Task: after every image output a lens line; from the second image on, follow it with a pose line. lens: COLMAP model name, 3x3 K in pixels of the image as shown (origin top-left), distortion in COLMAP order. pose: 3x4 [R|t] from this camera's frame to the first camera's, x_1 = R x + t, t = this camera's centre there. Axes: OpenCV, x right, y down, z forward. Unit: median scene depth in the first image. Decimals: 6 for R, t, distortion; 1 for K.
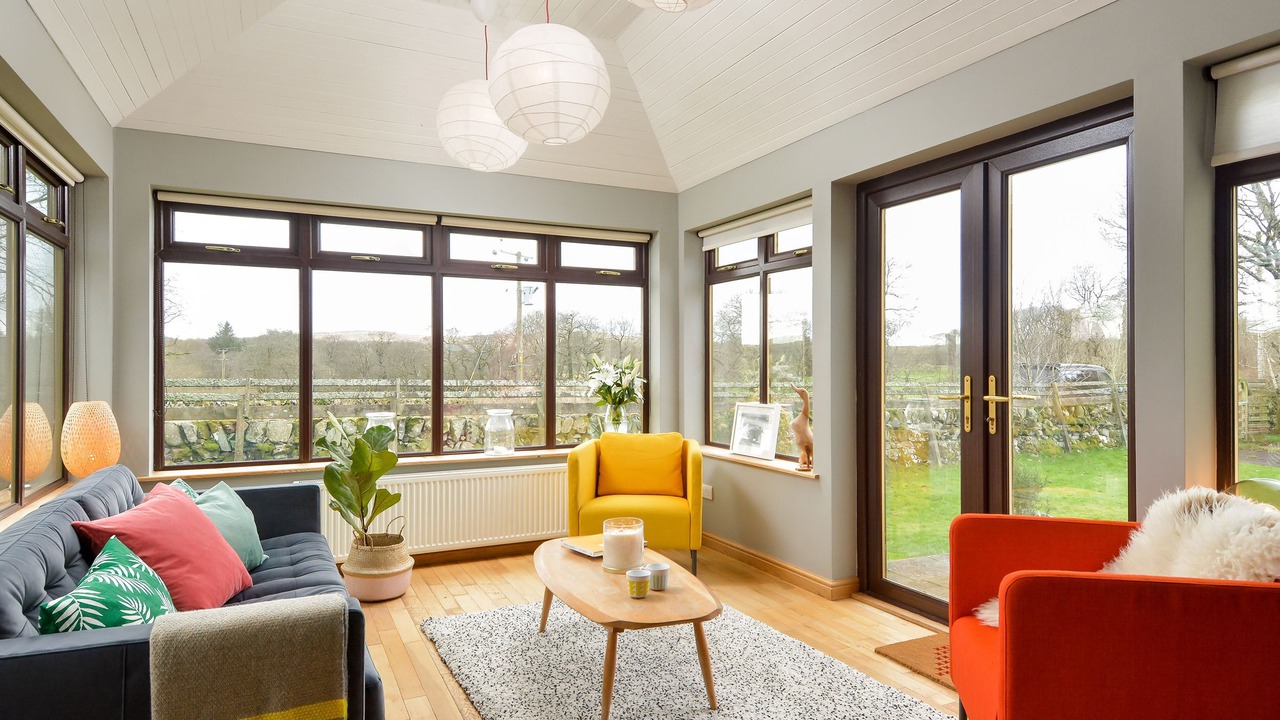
lens RADIAL K [[746.0, 0, 640.0], [0, 746.0, 360.0], [0, 0, 1]] dist [0.051066, -0.068347]
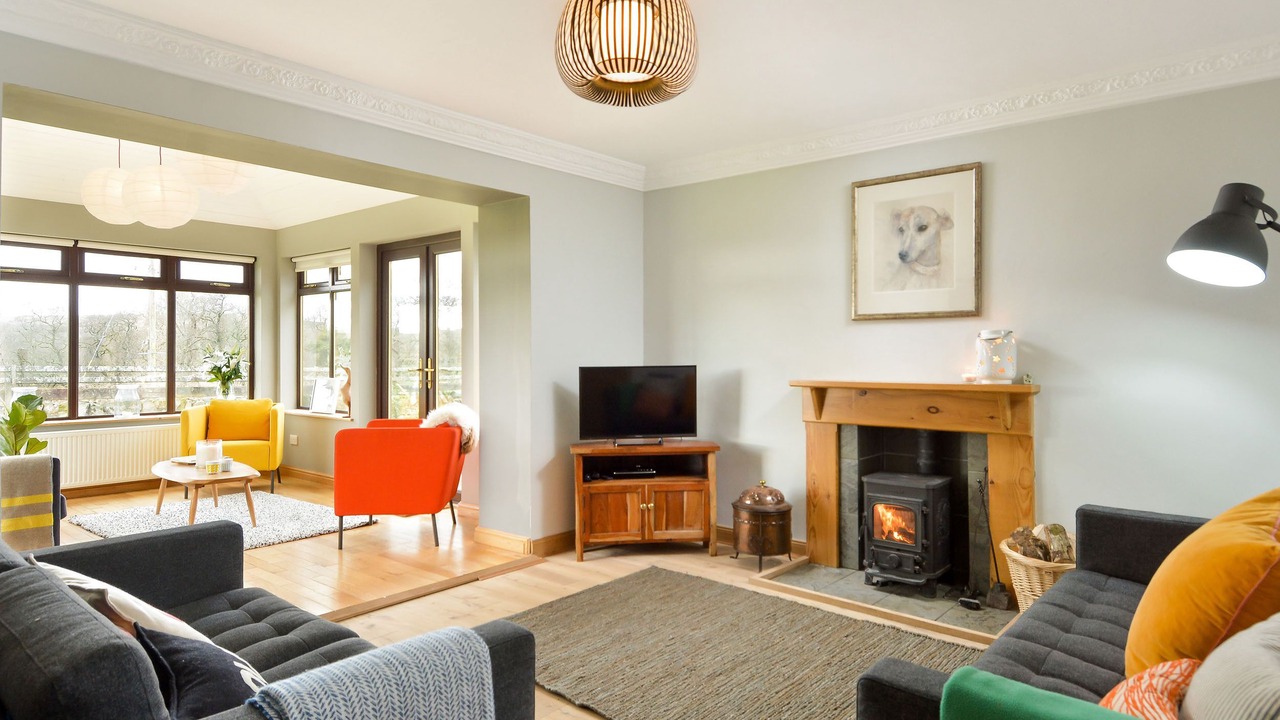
lens RADIAL K [[761.0, 0, 609.2], [0, 761.0, 348.9], [0, 0, 1]] dist [0.047884, -0.052425]
pose [[0.930126, 0.004878, 0.367209, 0.108415], [-0.005256, 0.999986, 0.000029, -0.003113], [-0.367204, -0.001957, 0.930139, -0.594326]]
